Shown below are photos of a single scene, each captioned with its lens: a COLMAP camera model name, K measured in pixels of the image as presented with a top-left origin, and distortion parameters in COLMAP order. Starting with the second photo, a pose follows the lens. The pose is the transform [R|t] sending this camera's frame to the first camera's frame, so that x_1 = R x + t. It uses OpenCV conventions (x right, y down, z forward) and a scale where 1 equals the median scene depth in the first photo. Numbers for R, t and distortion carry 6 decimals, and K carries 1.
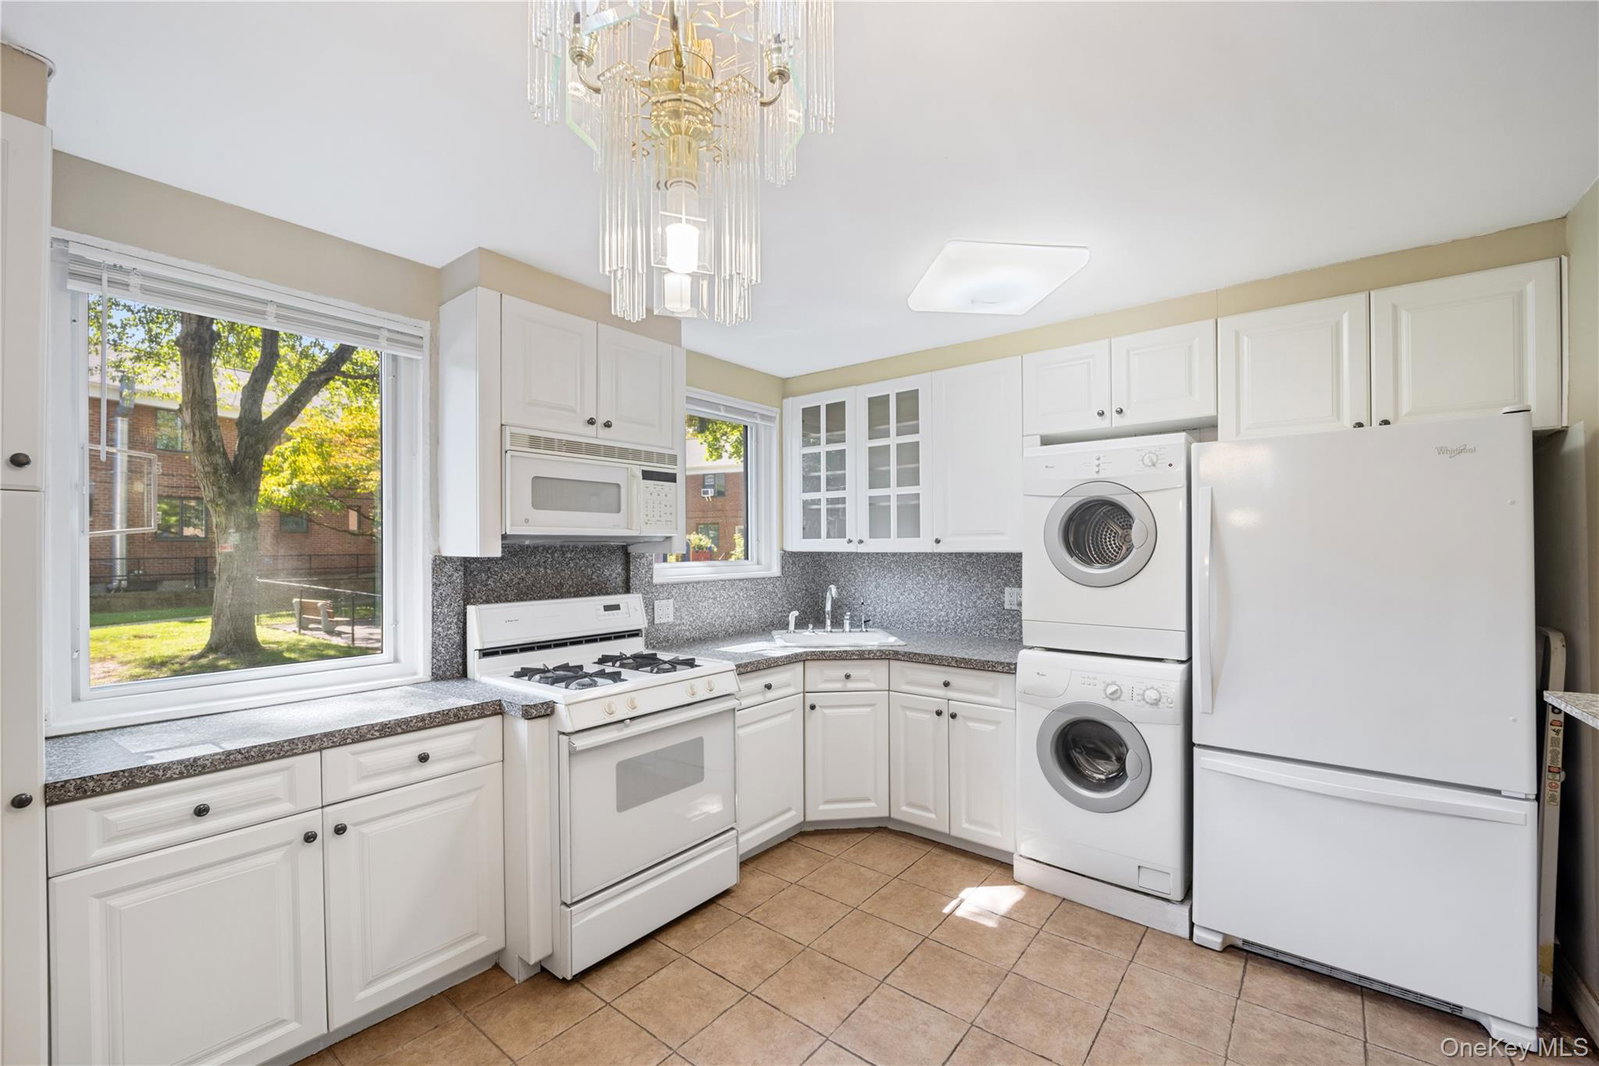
lens RADIAL K [[643.0, 0, 797.2], [0, 643.0, 555.6], [0, 0, 1]] dist [0.006659, -0.007324]
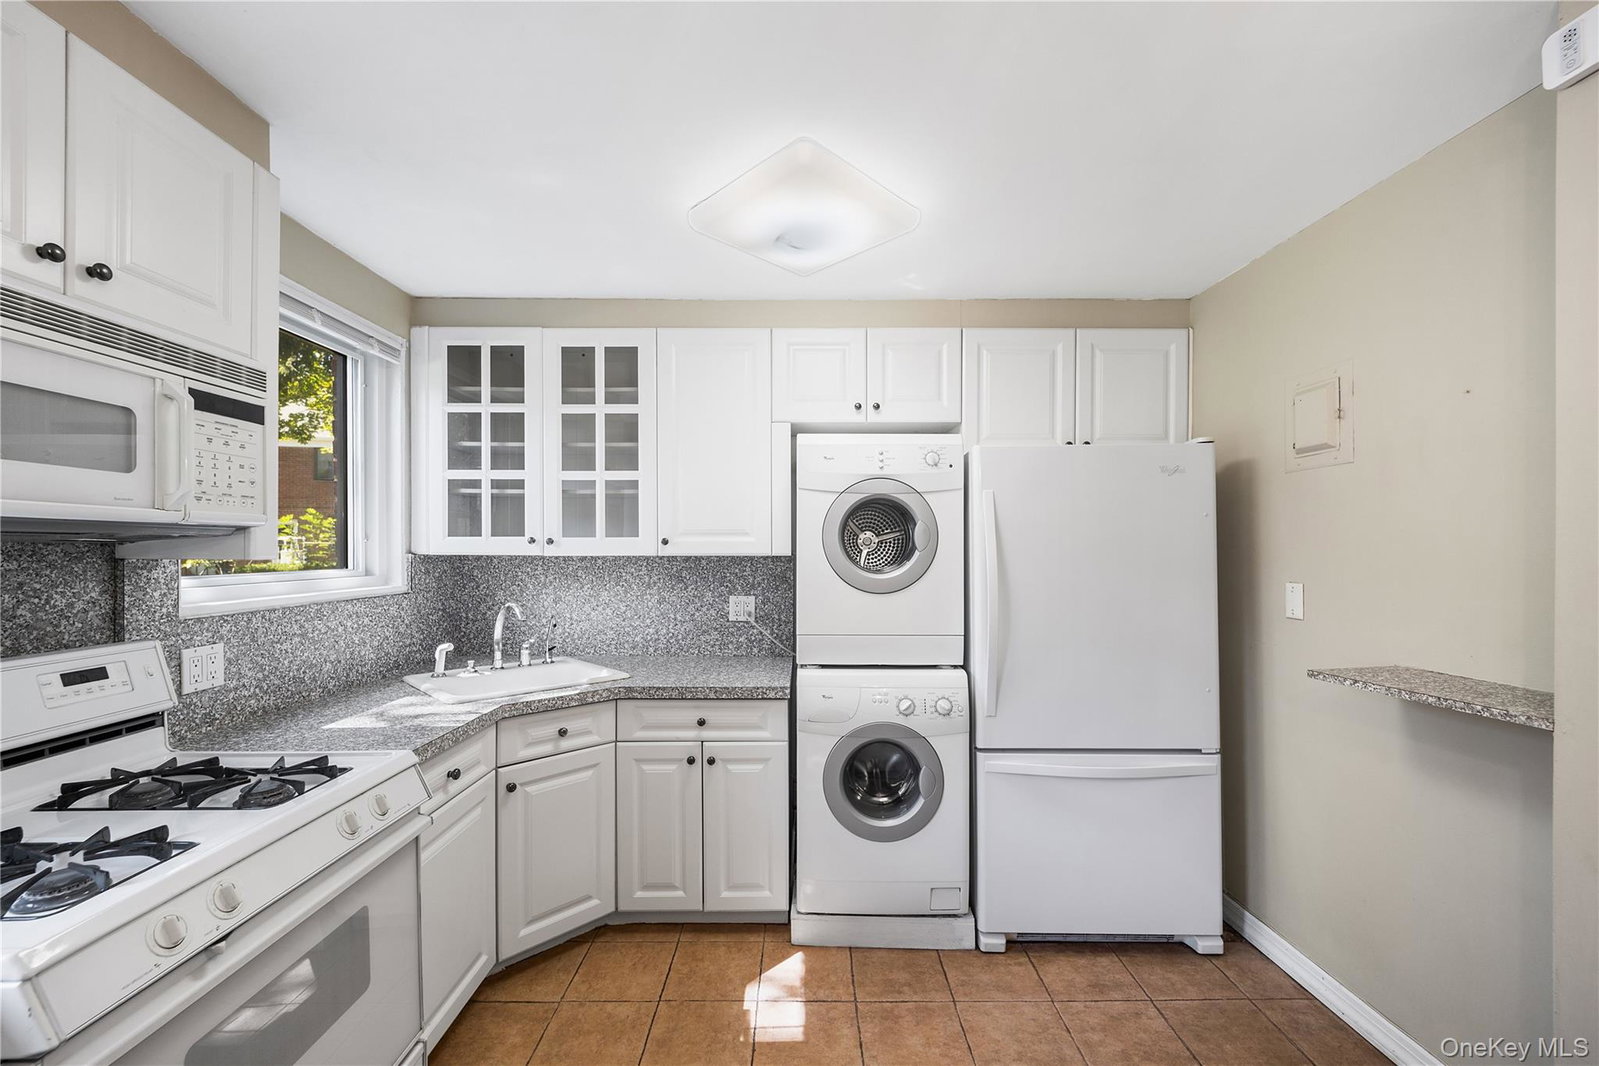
lens RADIAL K [[643.0, 0, 797.2], [0, 643.0, 555.6], [0, 0, 1]] dist [0.006659, -0.007324]
pose [[0.785659, -0.002236, 0.618655, -0.160241], [0.004497, 0.999988, -0.002097, -0.003143], [-0.618643, 0.004429, 0.785660, 0.297156]]
